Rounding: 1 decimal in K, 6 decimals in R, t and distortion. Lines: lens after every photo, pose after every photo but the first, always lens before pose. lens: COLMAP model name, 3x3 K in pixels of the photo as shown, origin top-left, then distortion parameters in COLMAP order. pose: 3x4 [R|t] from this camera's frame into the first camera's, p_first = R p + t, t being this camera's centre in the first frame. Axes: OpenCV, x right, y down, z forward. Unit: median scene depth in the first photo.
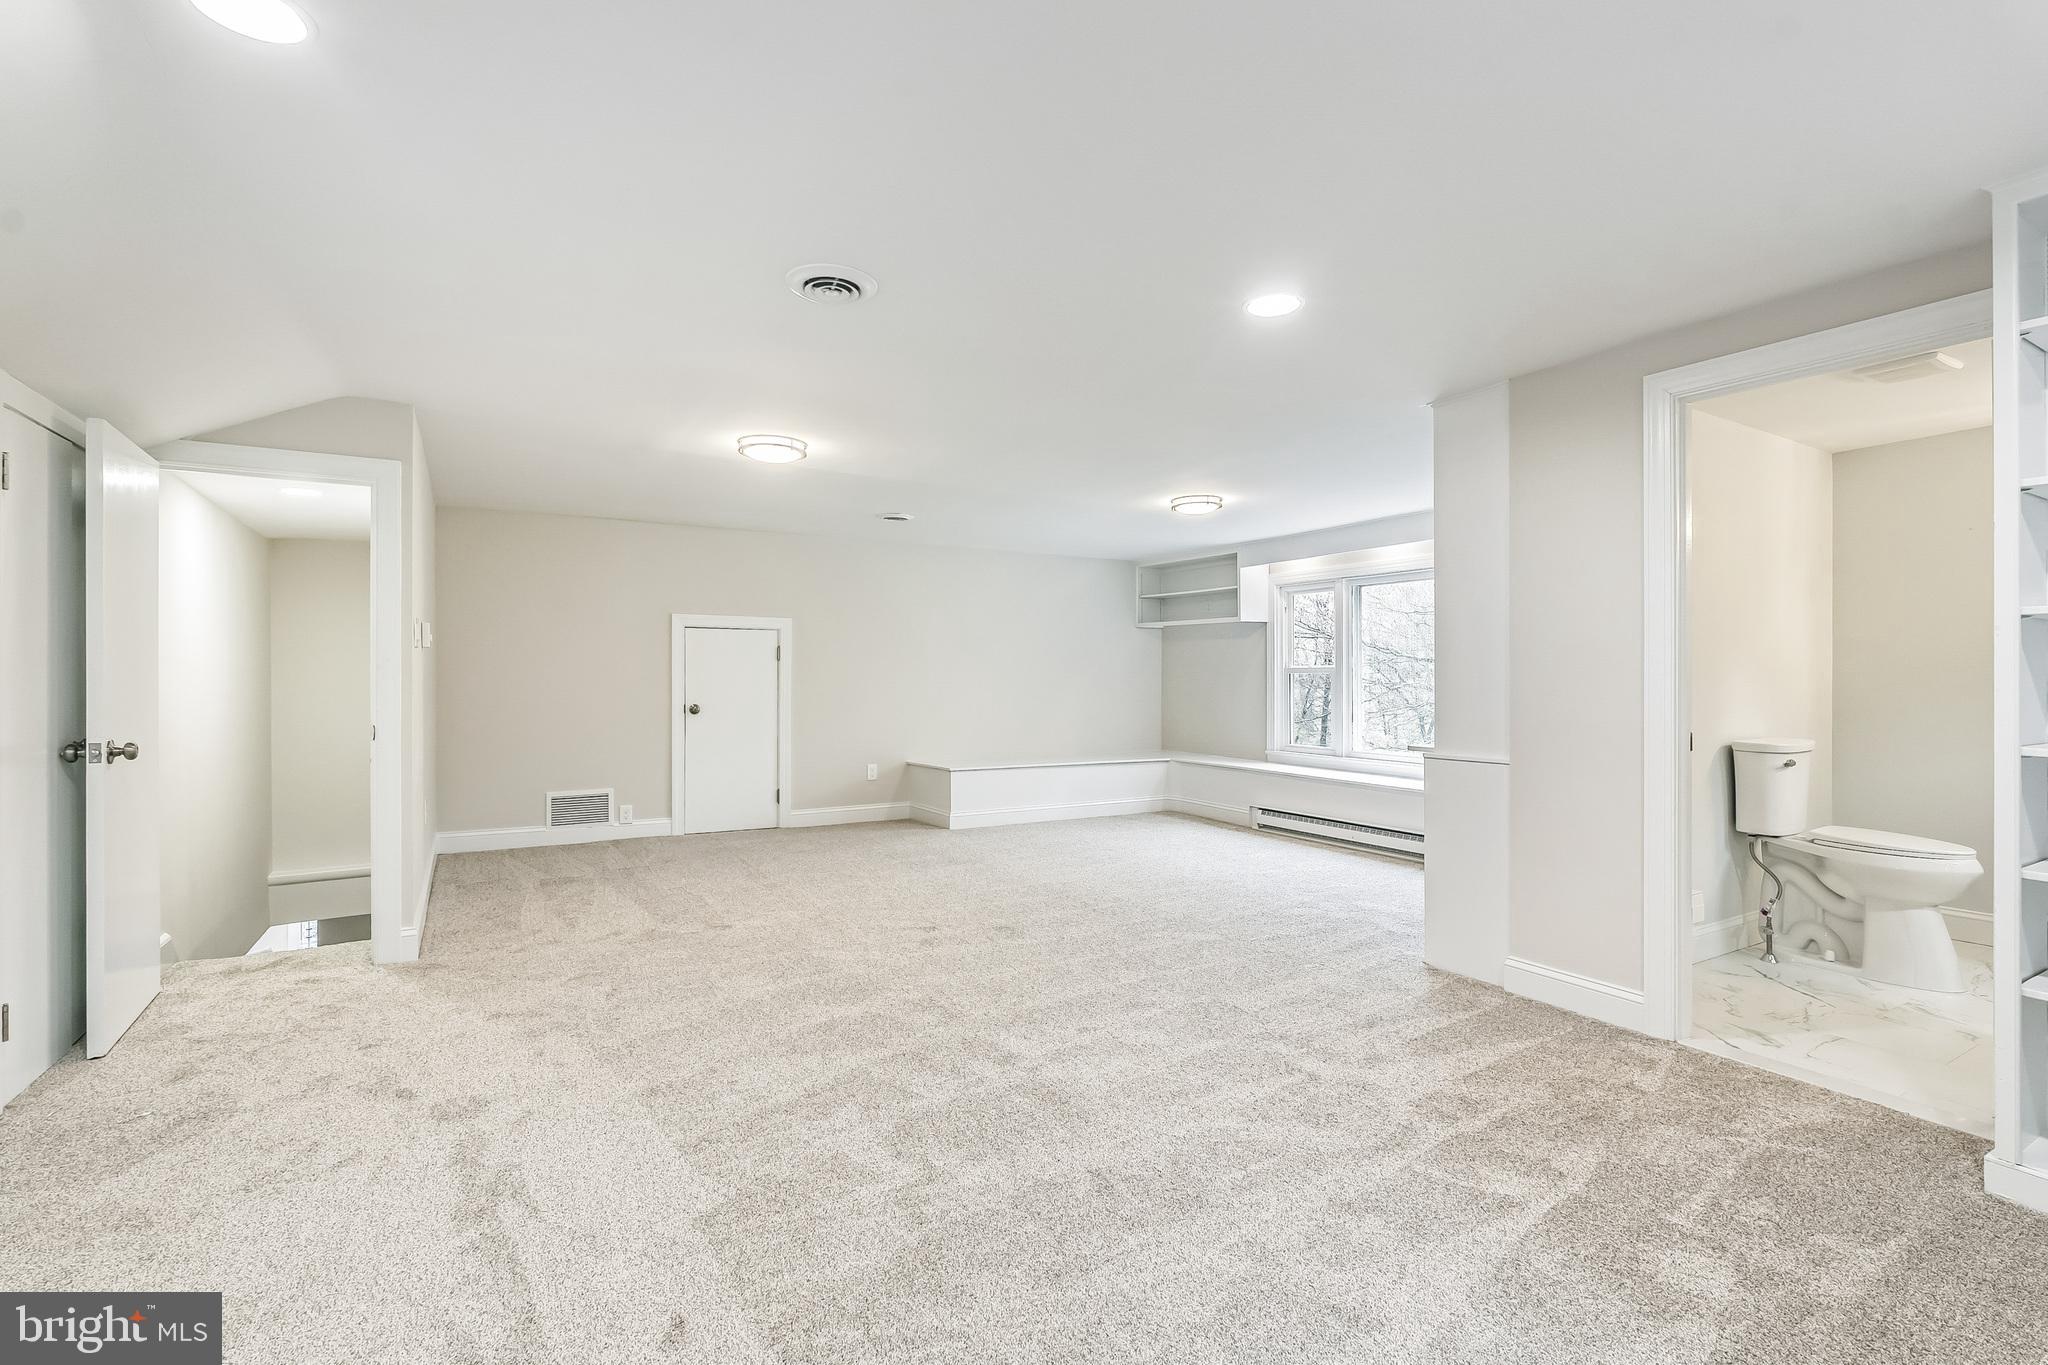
lens RADIAL K [[910.3, 0, 1031.2], [0, 910.3, 698.5], [0, 0, 1]] dist [-0.002291, -0.000239]
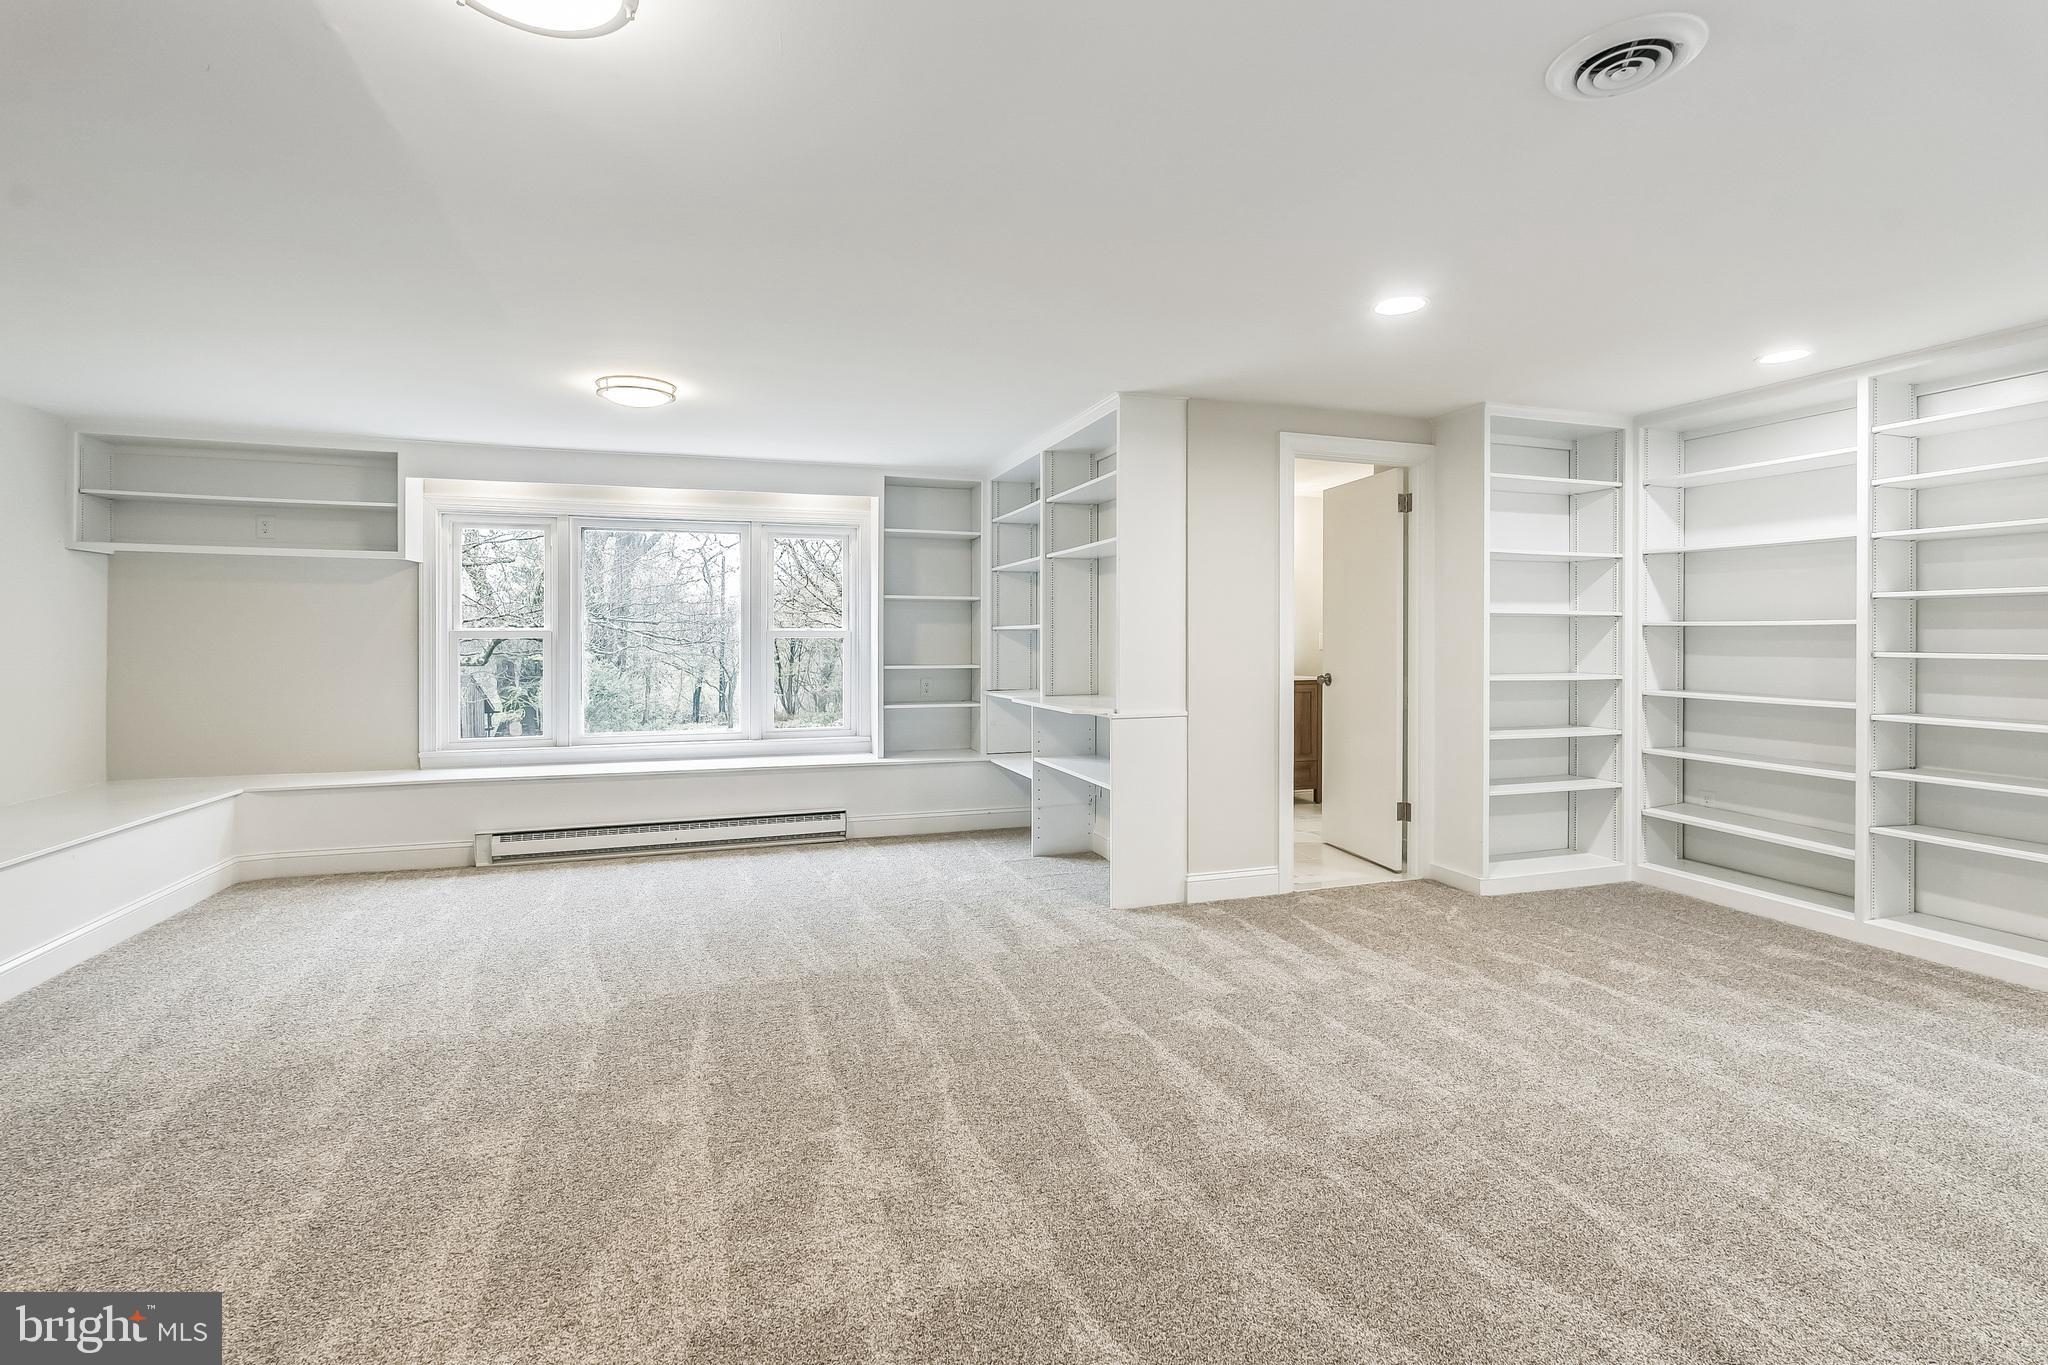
lens RADIAL K [[914.3, 0, 1022.0], [0, 914.3, 664.5], [0, 0, 1]] dist [-0.002356, -0.000338]
pose [[0.211120, -0.028857, 0.977034, -0.335495], [0.024774, 0.999401, 0.024165, -0.015002], [-0.977146, 0.019104, 0.211709, 0.454130]]
